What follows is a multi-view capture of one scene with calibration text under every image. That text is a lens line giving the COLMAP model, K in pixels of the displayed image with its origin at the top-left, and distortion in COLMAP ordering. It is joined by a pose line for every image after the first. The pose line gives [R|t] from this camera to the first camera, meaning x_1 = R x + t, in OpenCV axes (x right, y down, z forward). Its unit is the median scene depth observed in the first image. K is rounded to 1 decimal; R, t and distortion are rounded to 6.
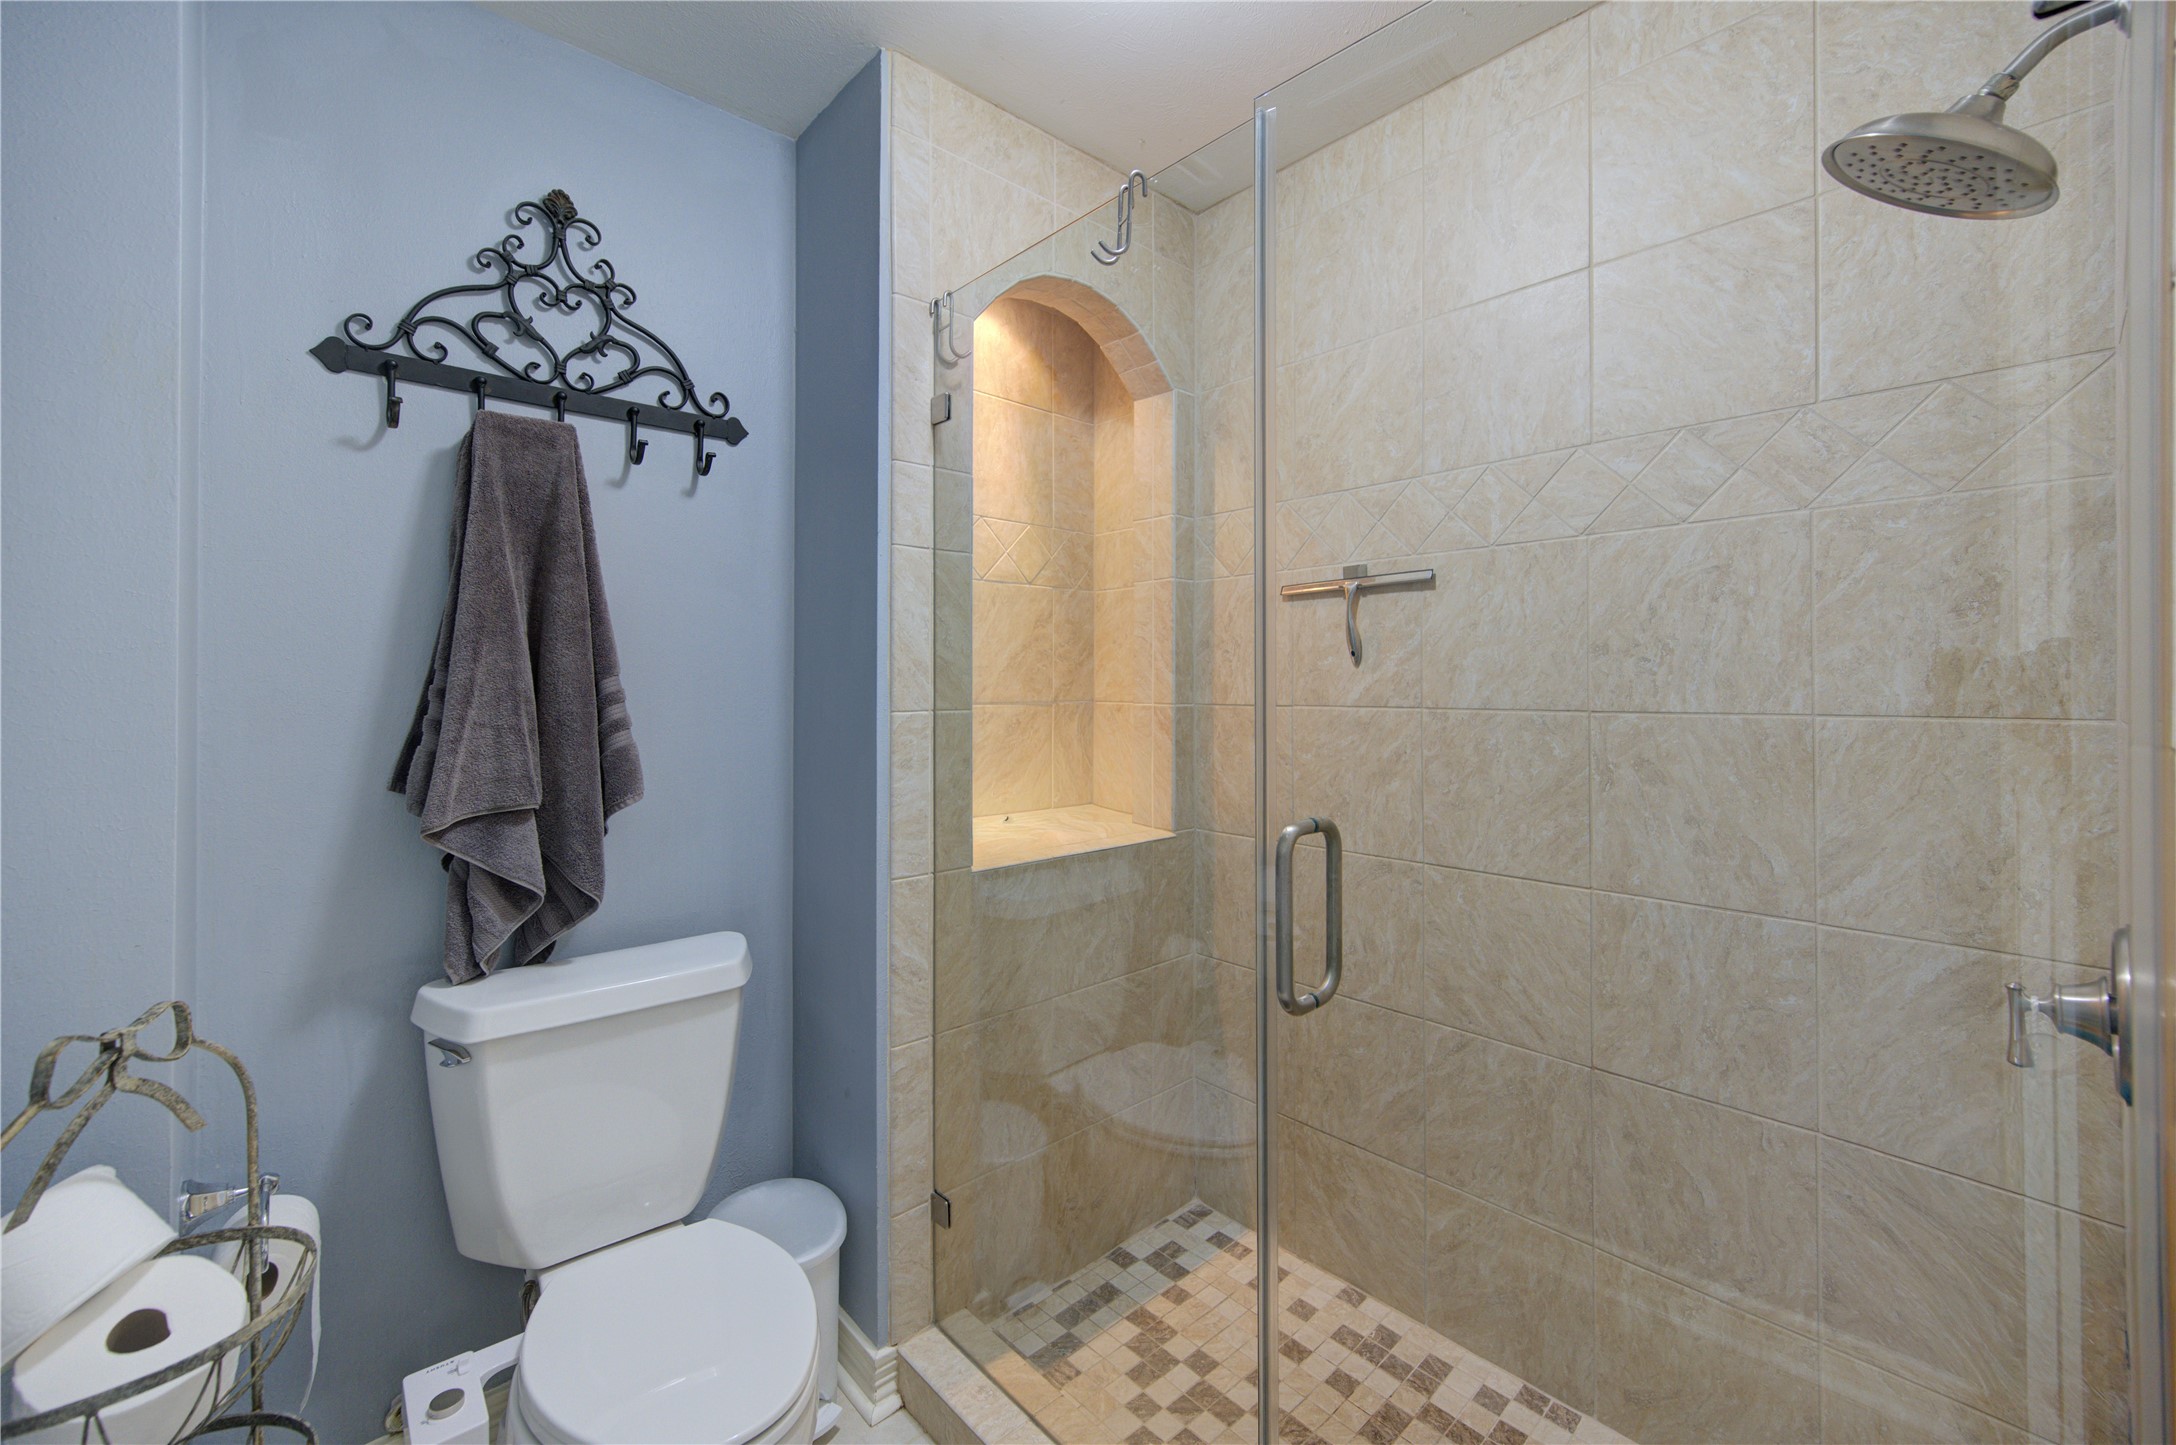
lens RADIAL K [[901.4, 0, 1076.9], [0, 901.4, 705.5], [0, 0, 1]] dist [-0.001819, 0.001499]
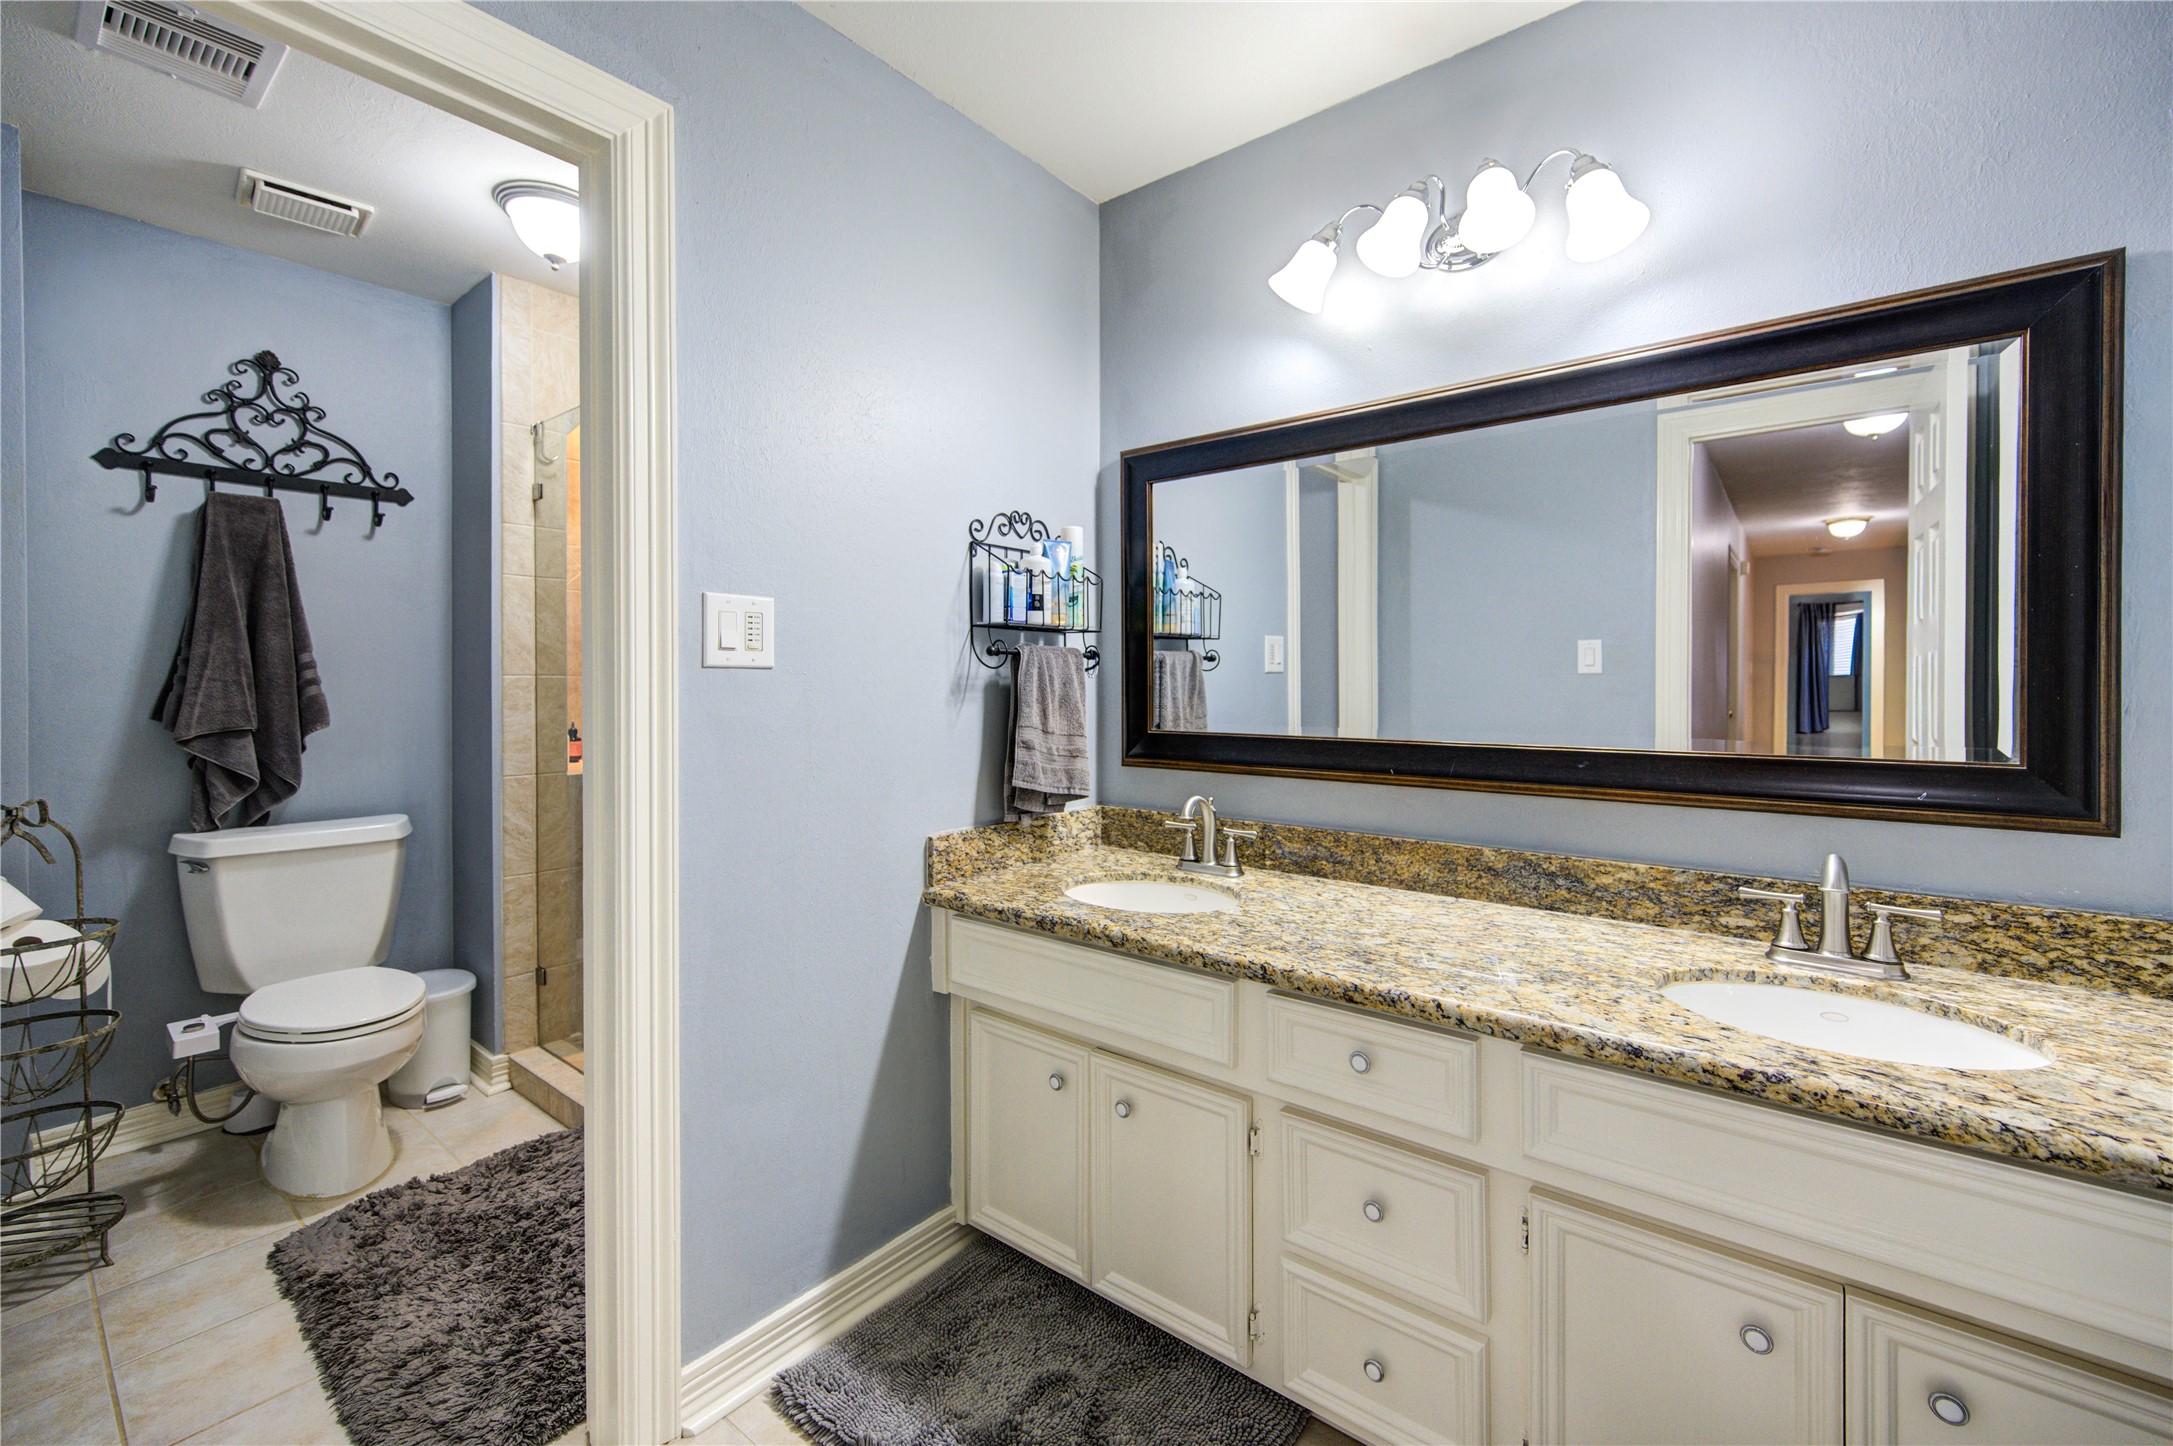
lens RADIAL K [[900.1, 0, 1101.8], [0, 900.1, 711.2], [0, 0, 1]] dist [-0.001819, 0.001499]
pose [[0.984658, -0.004002, 0.174448, 0.636850], [0.001737, 0.999912, 0.013137, 0.056518], [-0.174485, -0.012632, 0.984579, -0.887787]]
